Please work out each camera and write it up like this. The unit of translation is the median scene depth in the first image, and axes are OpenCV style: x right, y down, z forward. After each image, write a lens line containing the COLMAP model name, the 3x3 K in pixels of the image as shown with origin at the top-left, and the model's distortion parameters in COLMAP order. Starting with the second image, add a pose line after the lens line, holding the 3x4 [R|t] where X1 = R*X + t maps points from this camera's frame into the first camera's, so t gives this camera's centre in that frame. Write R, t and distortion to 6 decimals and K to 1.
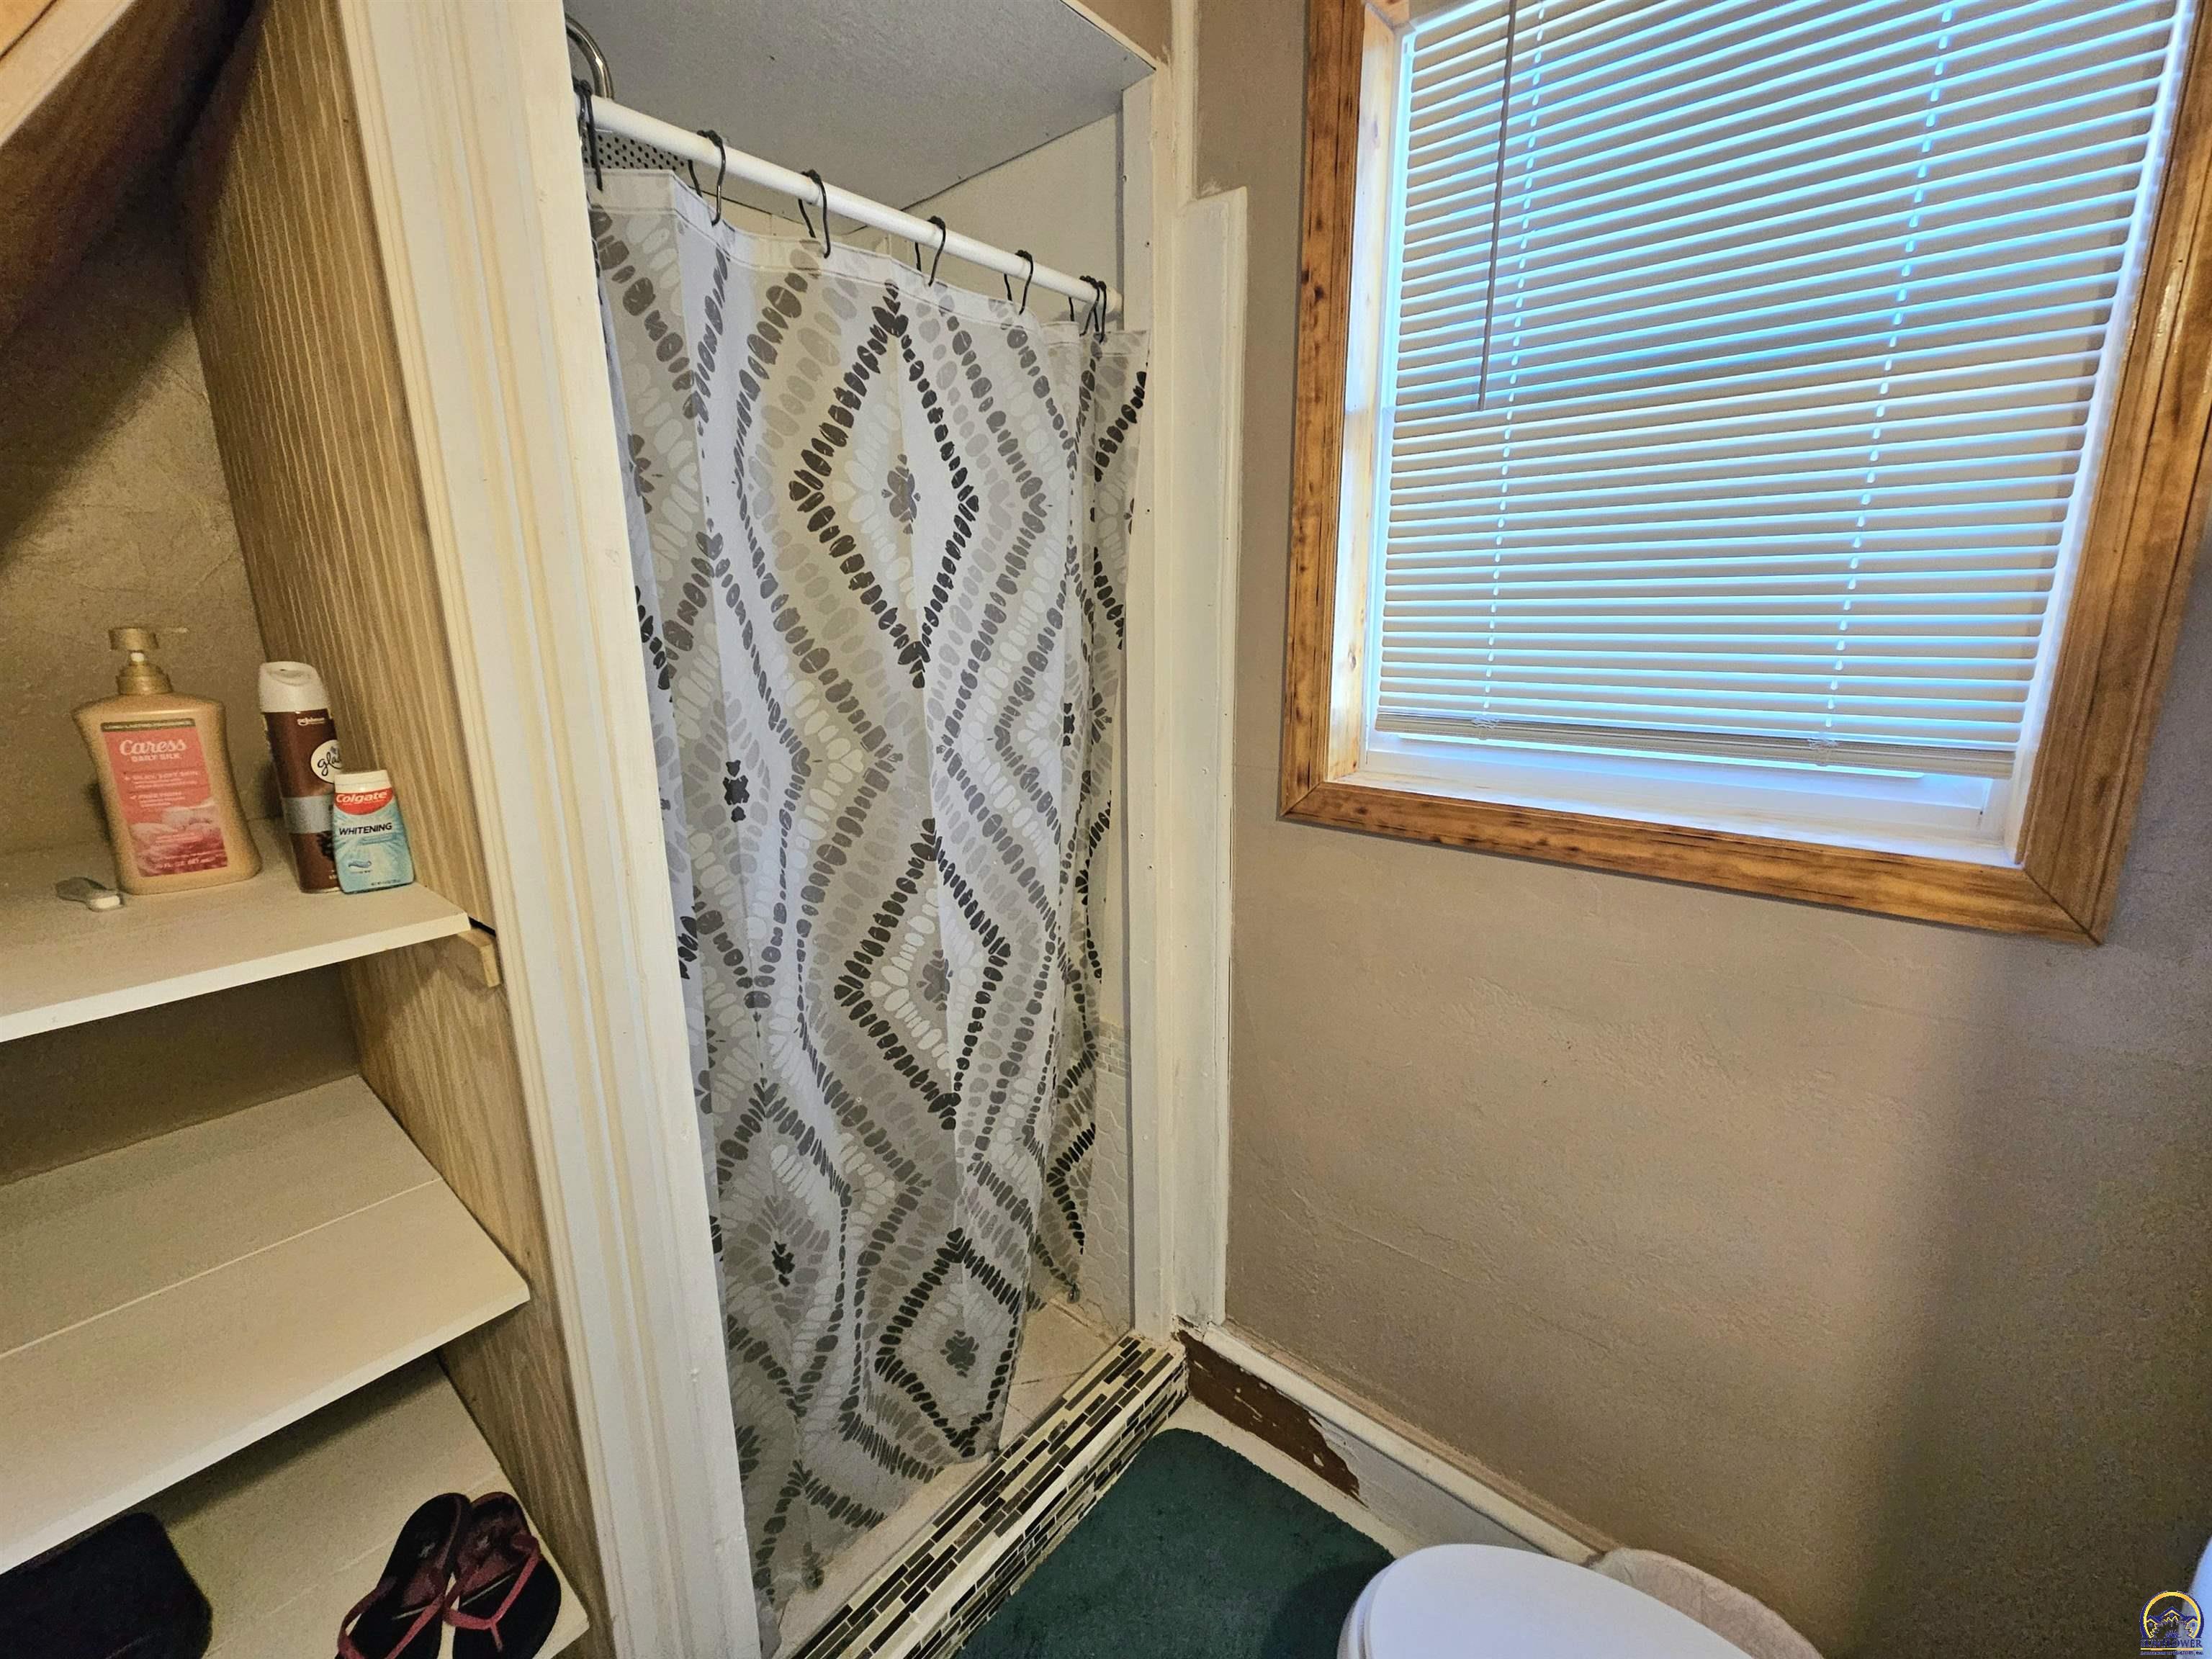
lens RADIAL K [[909.9, 0, 1103.6], [0, 909.9, 828.9], [0, 0, 1]] dist [-0.000523, 0.001105]
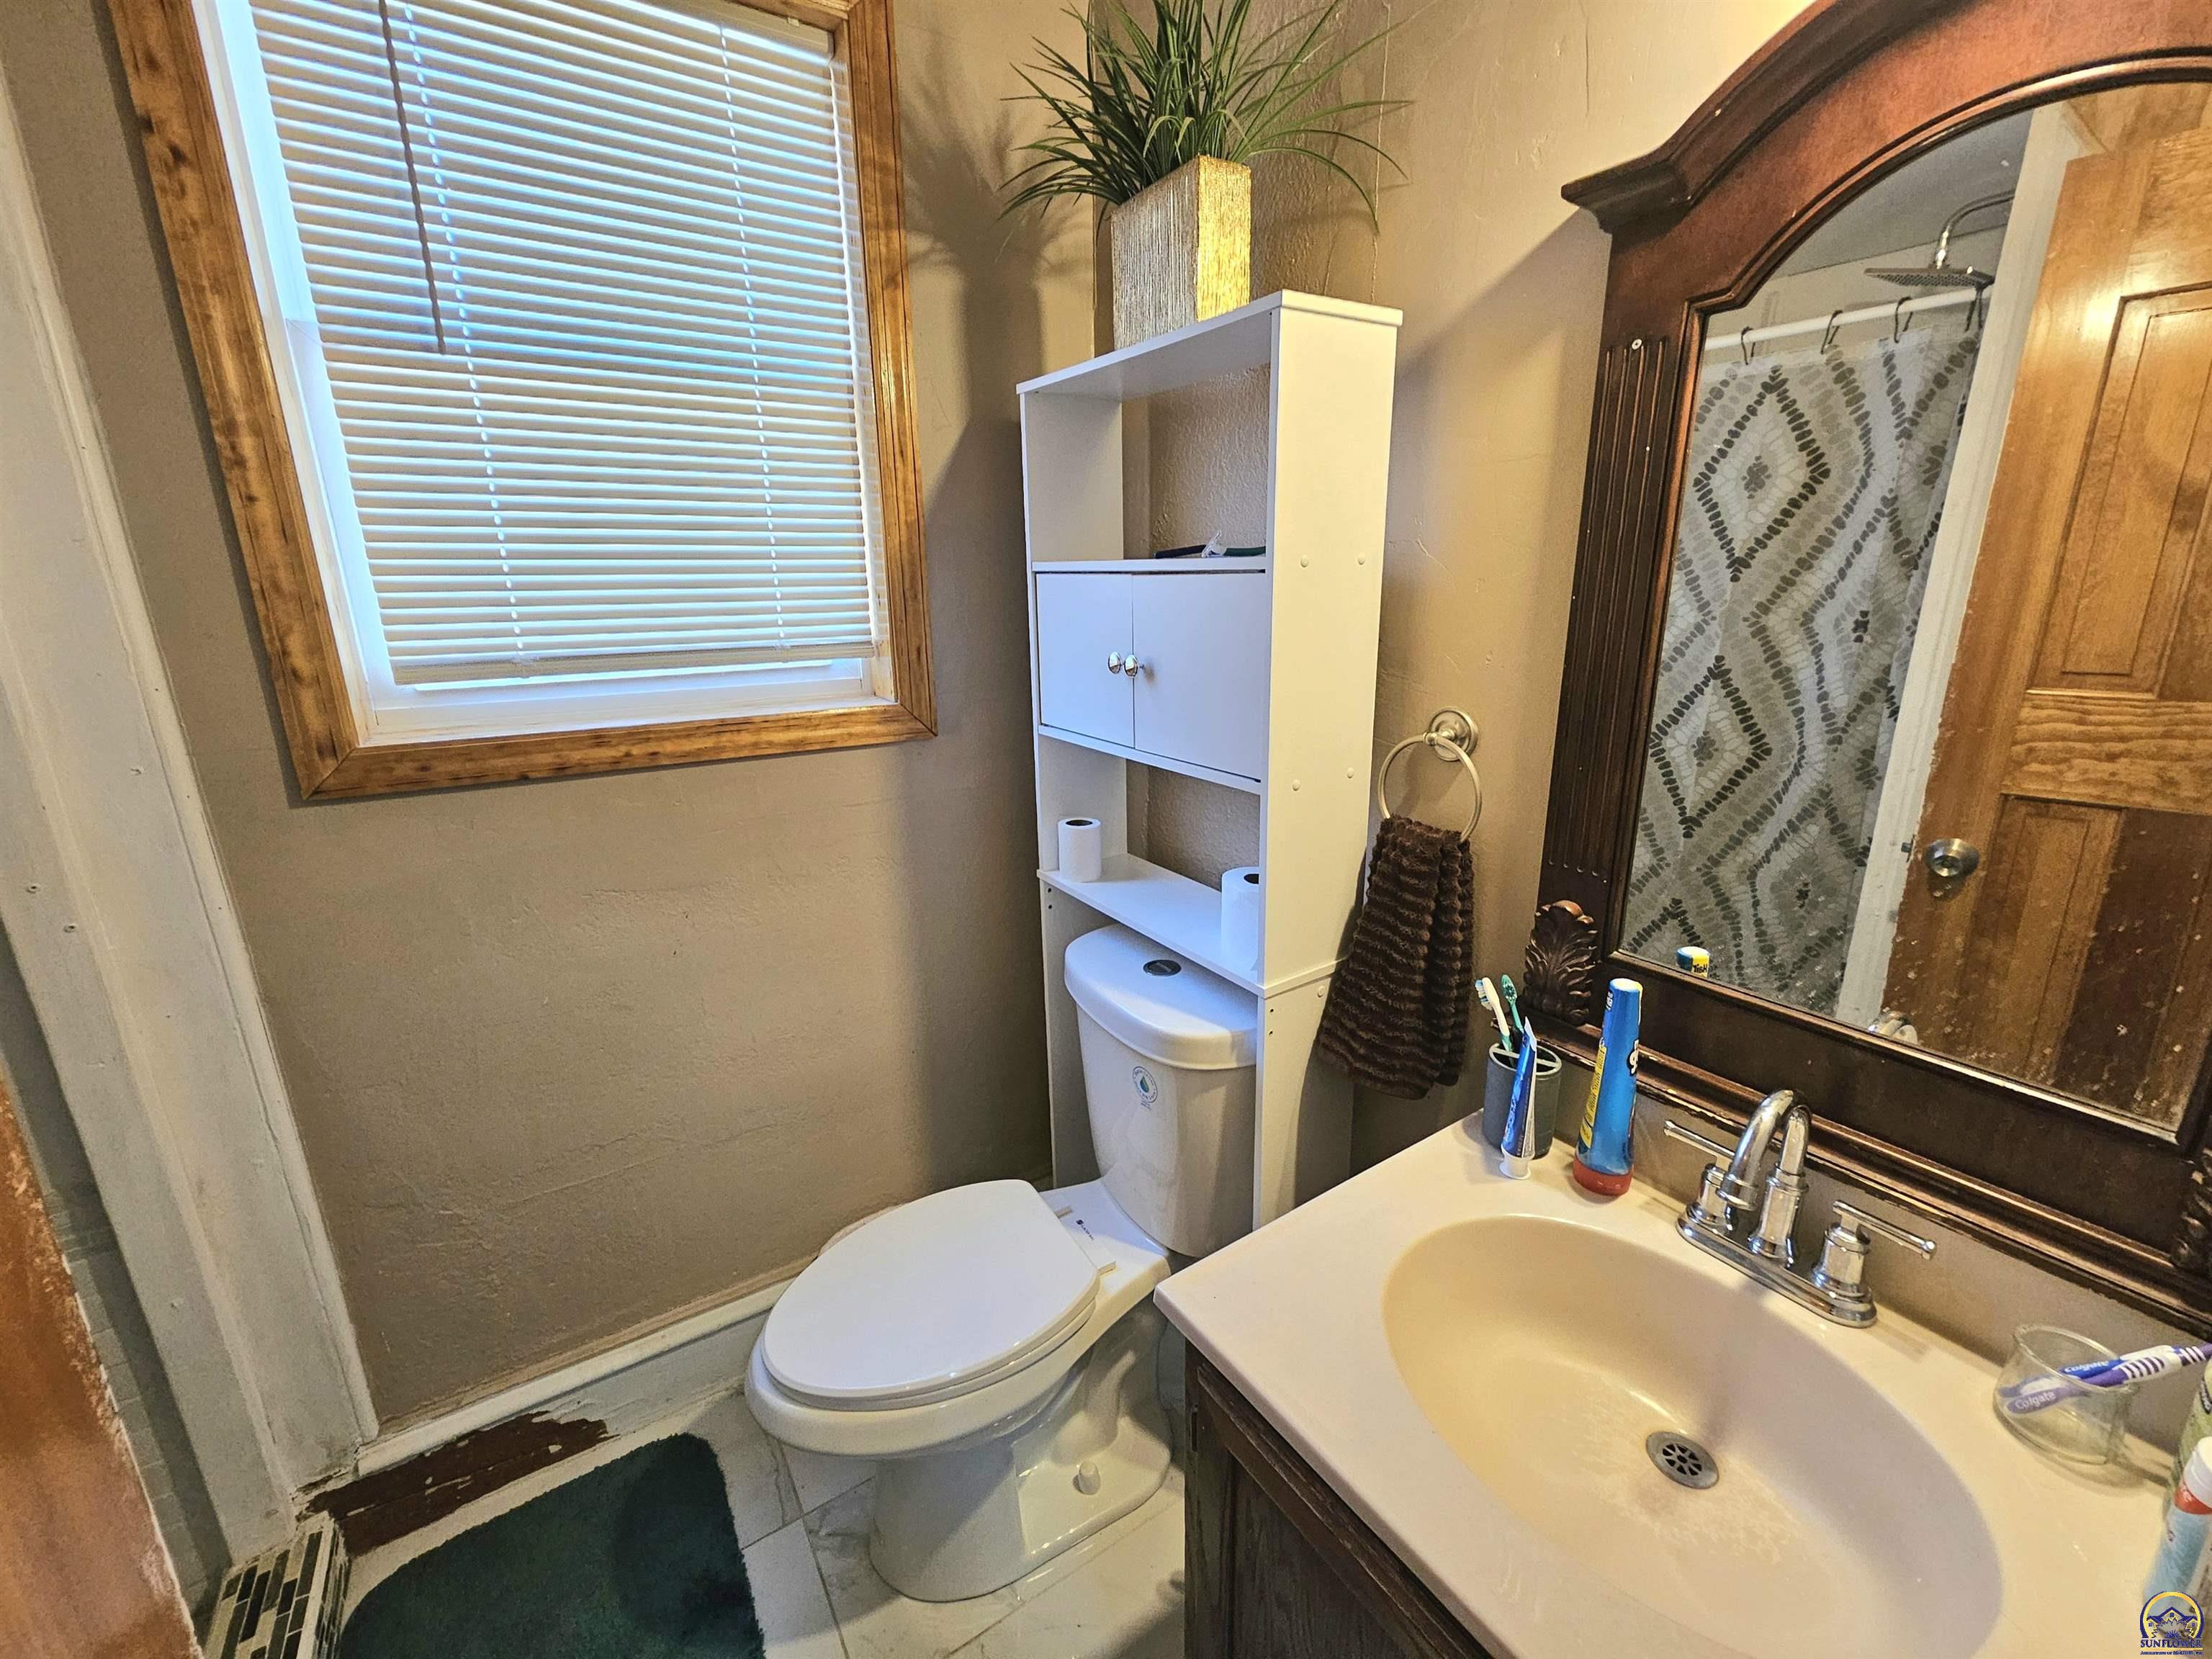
lens RADIAL K [[909.9, 0, 1101.2], [0, 909.9, 820.6], [0, 0, 1]] dist [-0.000523, 0.001105]
pose [[0.292554, -0.243823, 0.924642, -0.385557], [0.225432, 0.957278, 0.181103, 0.018701], [-0.929297, 0.155462, 0.335021, 0.046925]]
